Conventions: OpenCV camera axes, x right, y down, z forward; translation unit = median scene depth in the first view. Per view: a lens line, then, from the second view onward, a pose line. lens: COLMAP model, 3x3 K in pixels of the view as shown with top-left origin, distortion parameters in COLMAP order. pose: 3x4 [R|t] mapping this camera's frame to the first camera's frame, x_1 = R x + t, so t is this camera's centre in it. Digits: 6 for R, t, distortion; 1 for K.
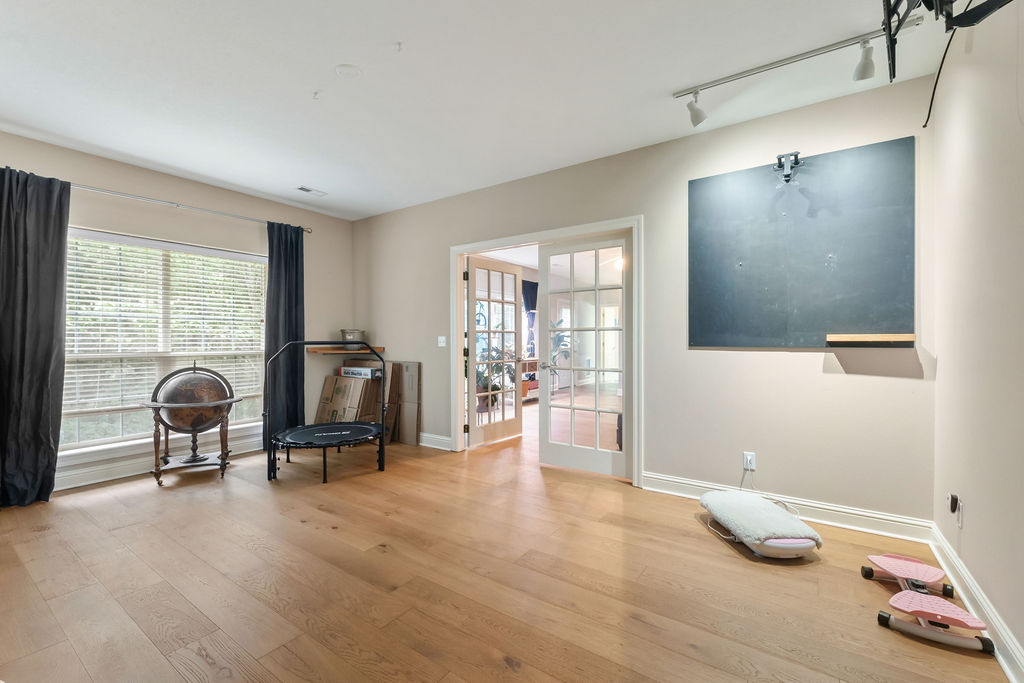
lens RADIAL K [[409.5, 0, 521.2], [0, 409.5, 339.1], [0, 0, 1]] dist [-0.003428, -0.000639]
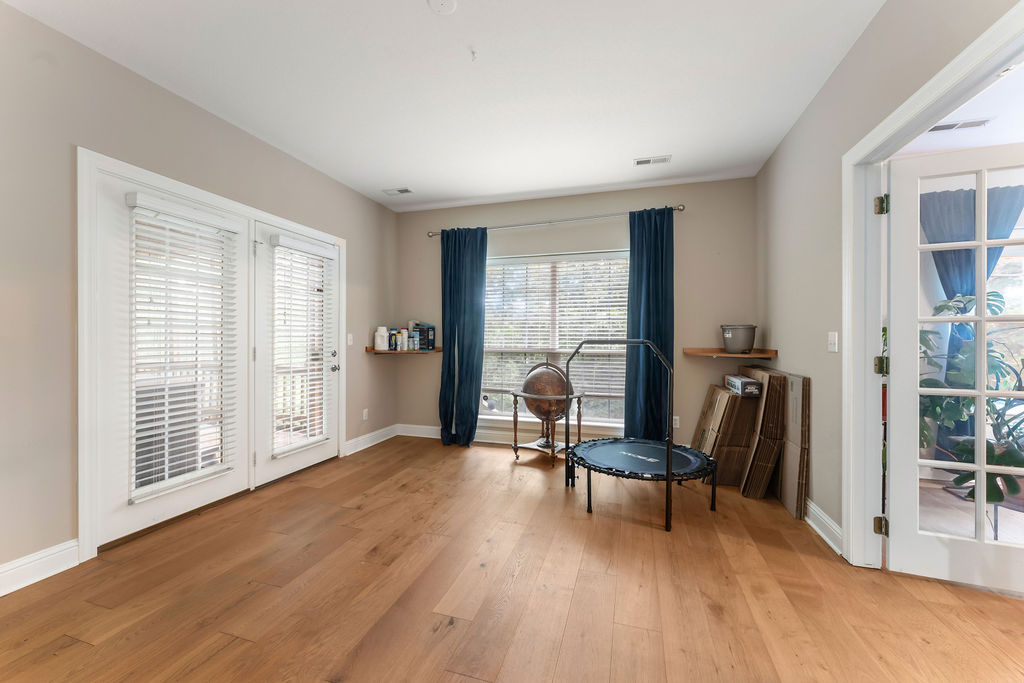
lens RADIAL K [[409.5, 0, 511.6], [0, 409.5, 340.0], [0, 0, 1]] dist [-0.003428, -0.000639]
pose [[0.286754, 0.004089, -0.957996, 0.209979], [-0.003078, 0.999990, 0.003347, 0.002496], [0.957999, 0.001989, 0.286764, 0.490706]]
